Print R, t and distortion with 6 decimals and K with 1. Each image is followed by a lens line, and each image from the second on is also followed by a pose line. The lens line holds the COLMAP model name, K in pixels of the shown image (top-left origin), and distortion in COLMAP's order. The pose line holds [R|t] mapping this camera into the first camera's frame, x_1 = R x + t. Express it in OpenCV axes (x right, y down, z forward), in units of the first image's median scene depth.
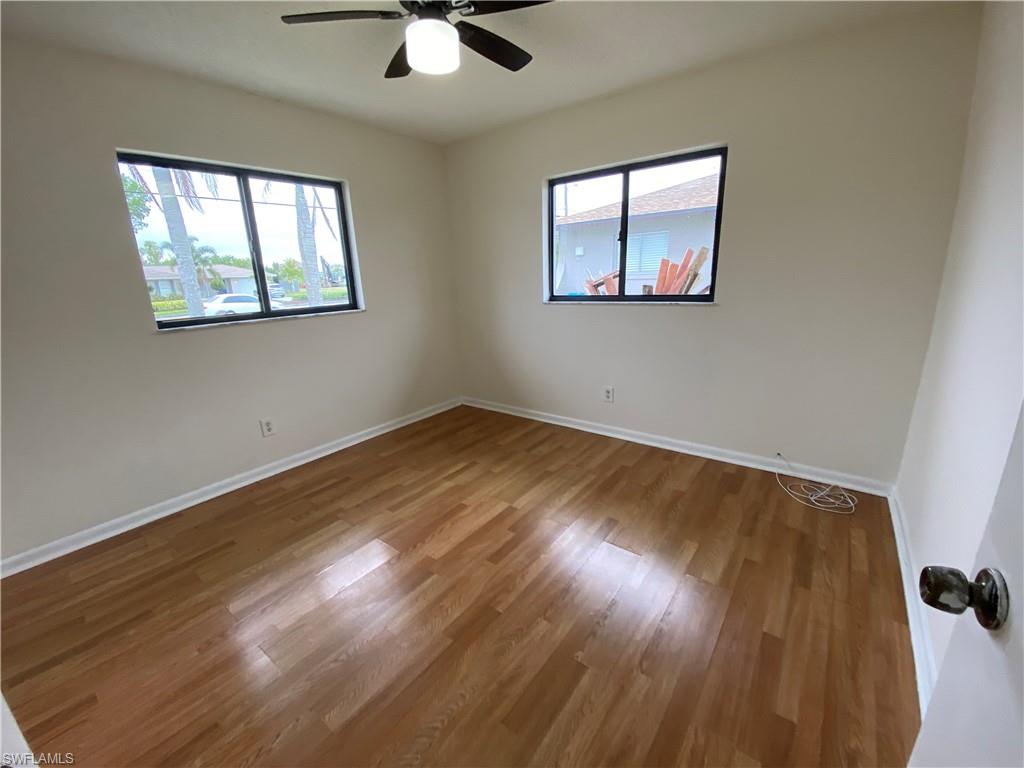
lens RADIAL K [[416.2, 0, 511.2], [0, 416.2, 381.9], [0, 0, 1]] dist [-0.014647, -0.002032]
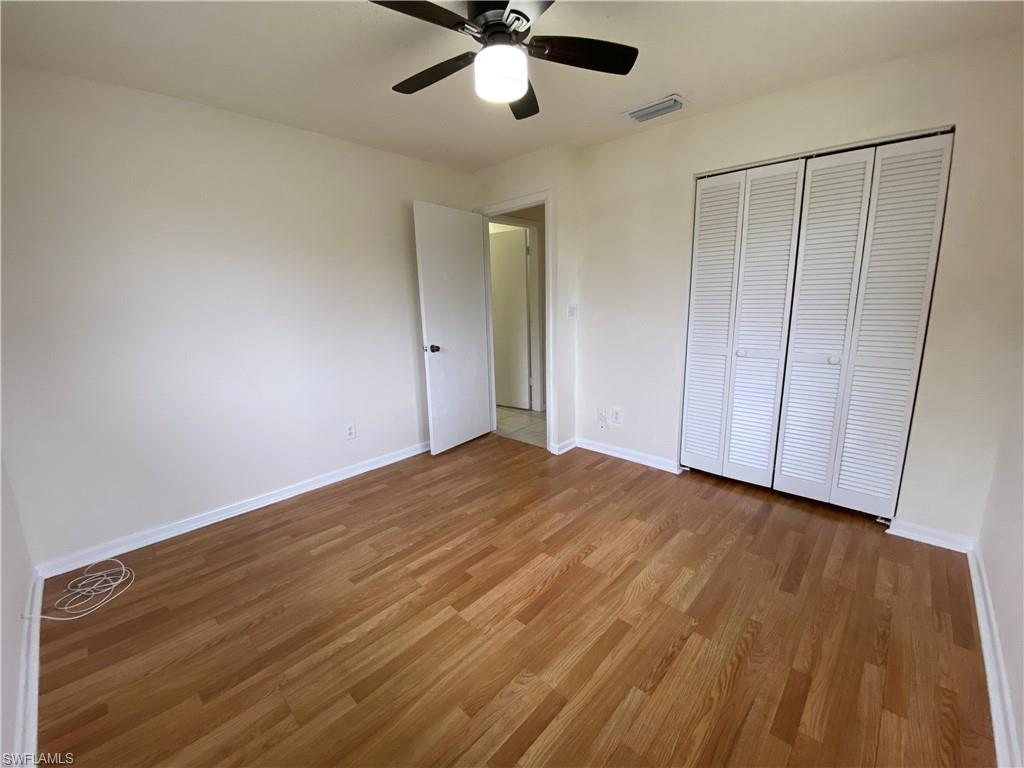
lens RADIAL K [[416.2, 0, 512.7], [0, 416.2, 387.3], [0, 0, 1]] dist [-0.014647, -0.002032]
pose [[-0.993386, 0.037099, 0.108667, -0.194403], [0.081835, 0.892600, 0.443360, -0.382647], [-0.080548, 0.449320, -0.889732, 1.476685]]
